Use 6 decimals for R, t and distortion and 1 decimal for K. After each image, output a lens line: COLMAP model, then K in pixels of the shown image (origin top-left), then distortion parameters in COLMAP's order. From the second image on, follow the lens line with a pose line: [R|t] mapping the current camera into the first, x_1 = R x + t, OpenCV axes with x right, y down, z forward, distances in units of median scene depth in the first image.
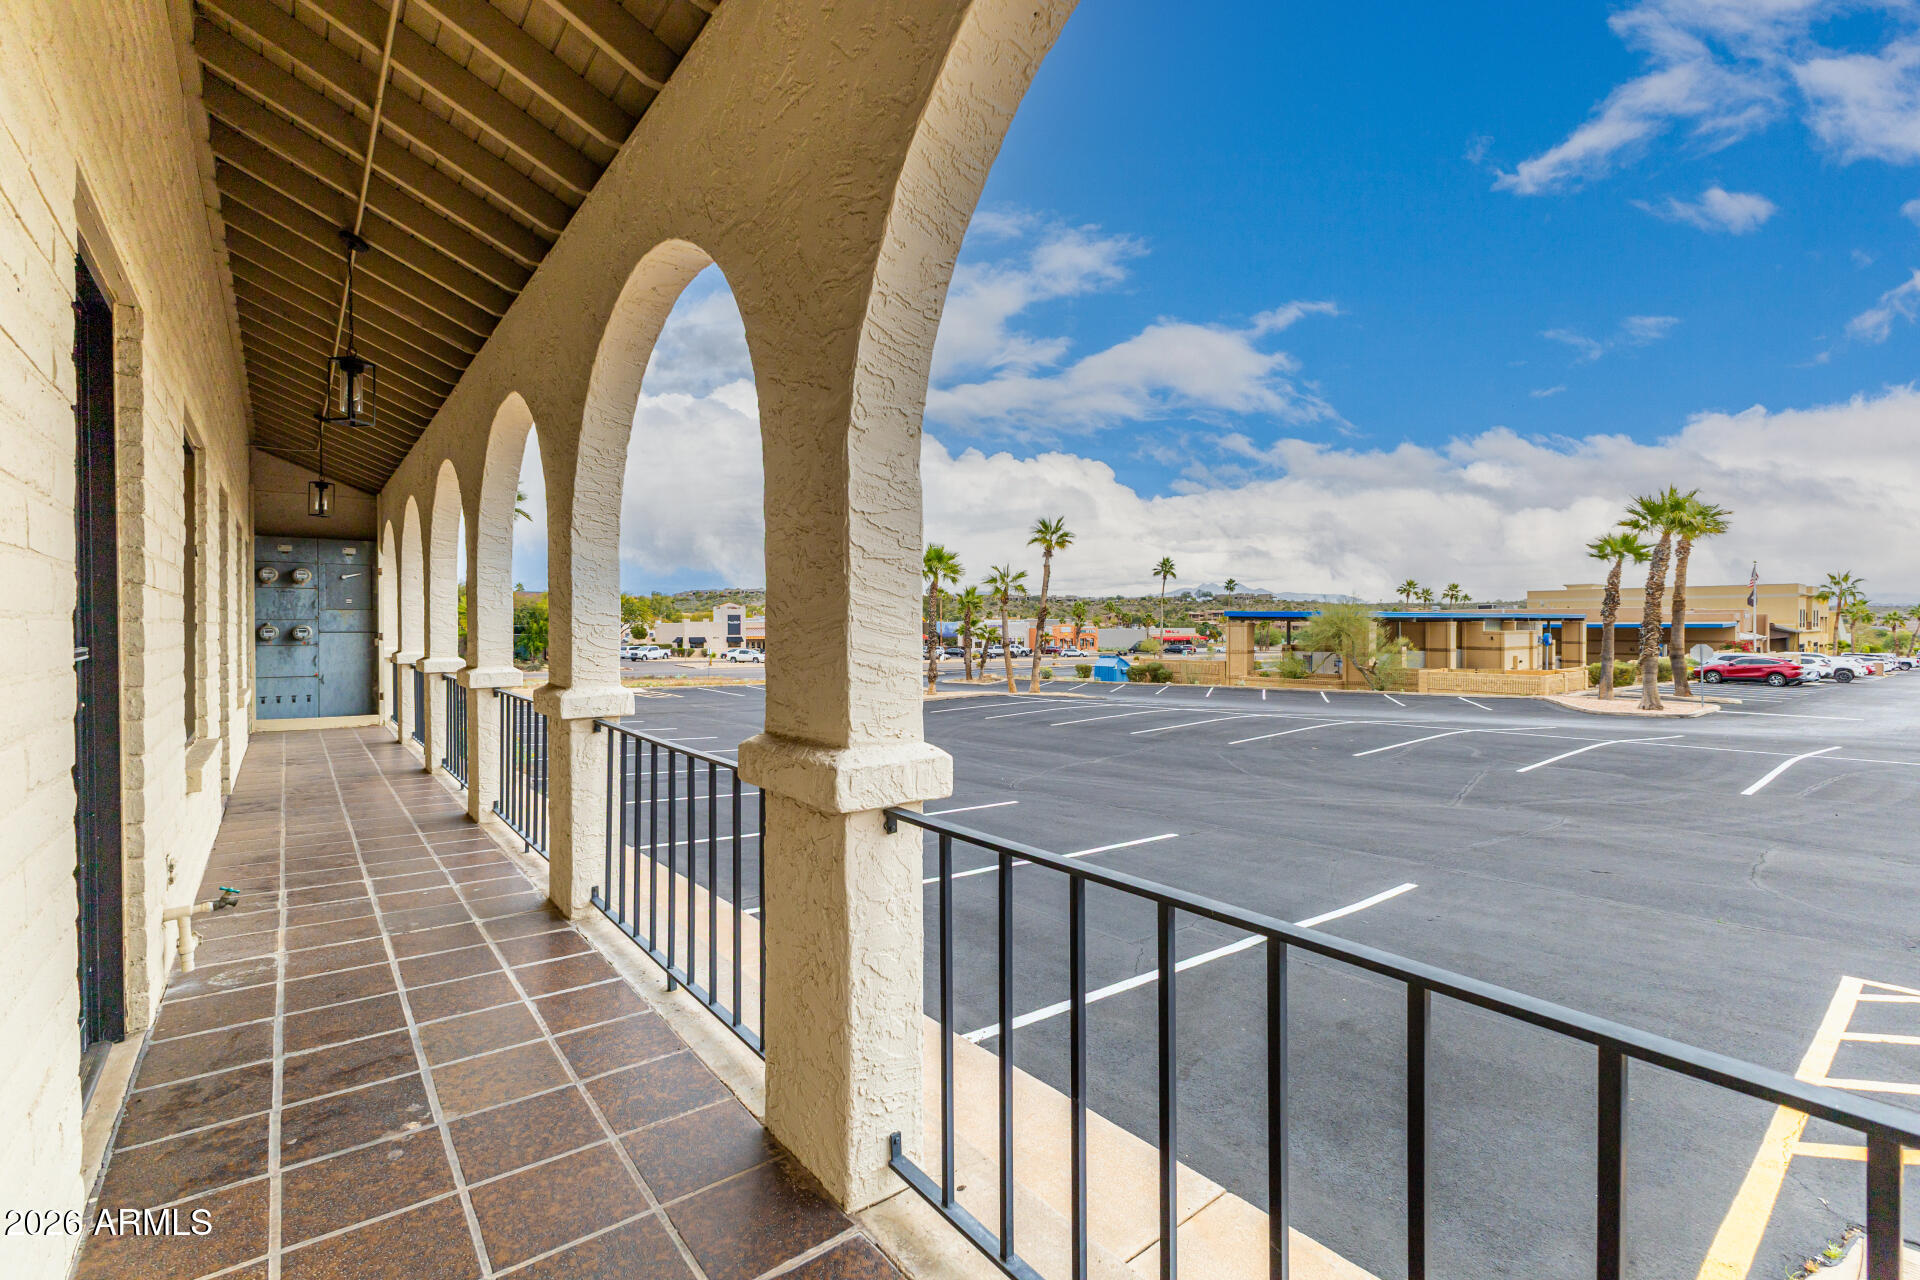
lens RADIAL K [[822.2, 0, 959.4], [0, 822.2, 636.8], [0, 0, 1]] dist [0.010989, -0.002335]
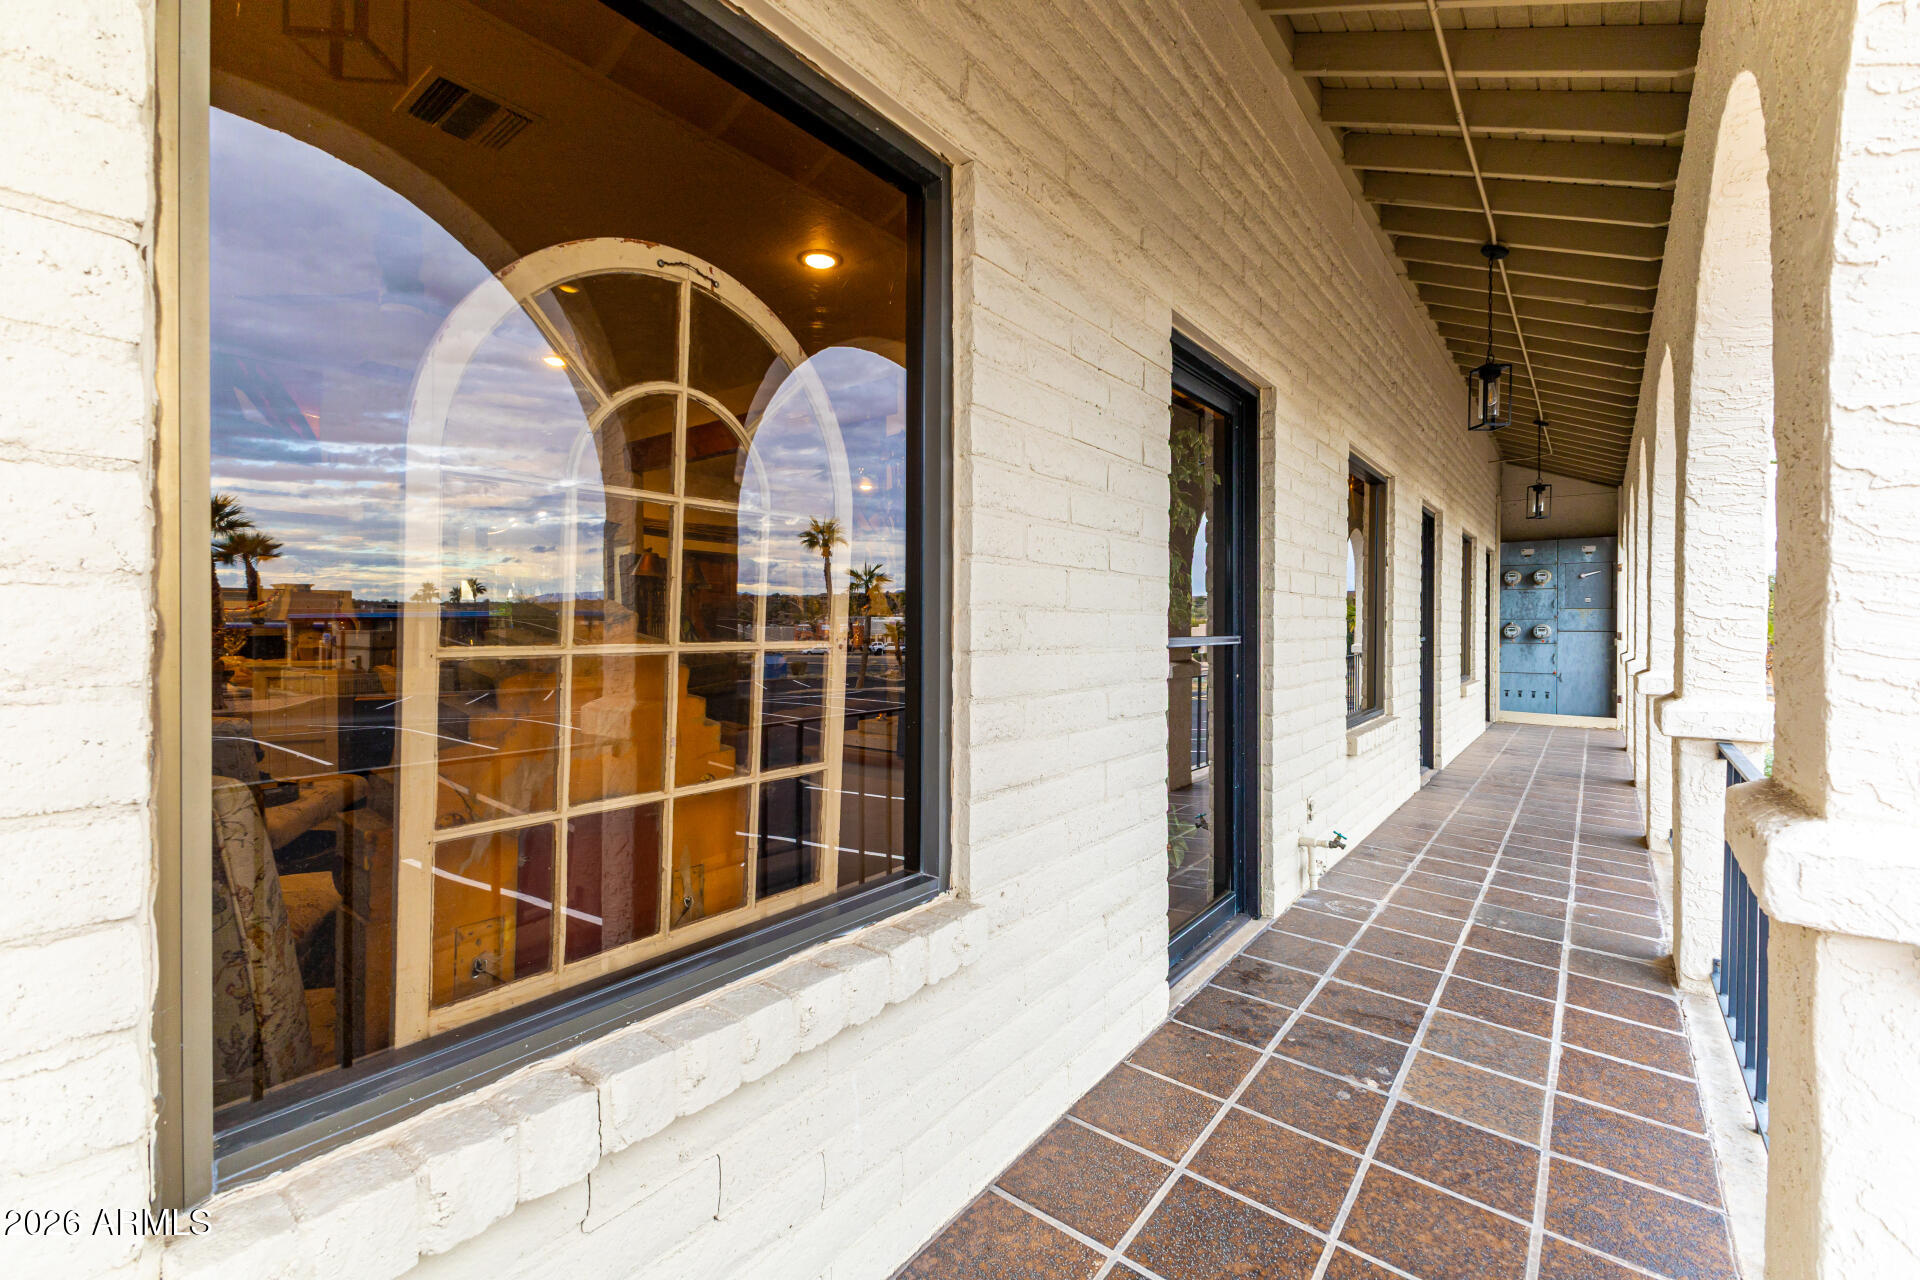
lens RADIAL K [[822.2, 0, 957.5], [0, 822.2, 632.1], [0, 0, 1]] dist [0.010989, -0.002335]
pose [[0.225110, 0.007858, -0.974302, 0.193236], [-0.014566, 0.999883, 0.004699, 0.005762], [0.974224, 0.013134, 0.225198, 0.170120]]
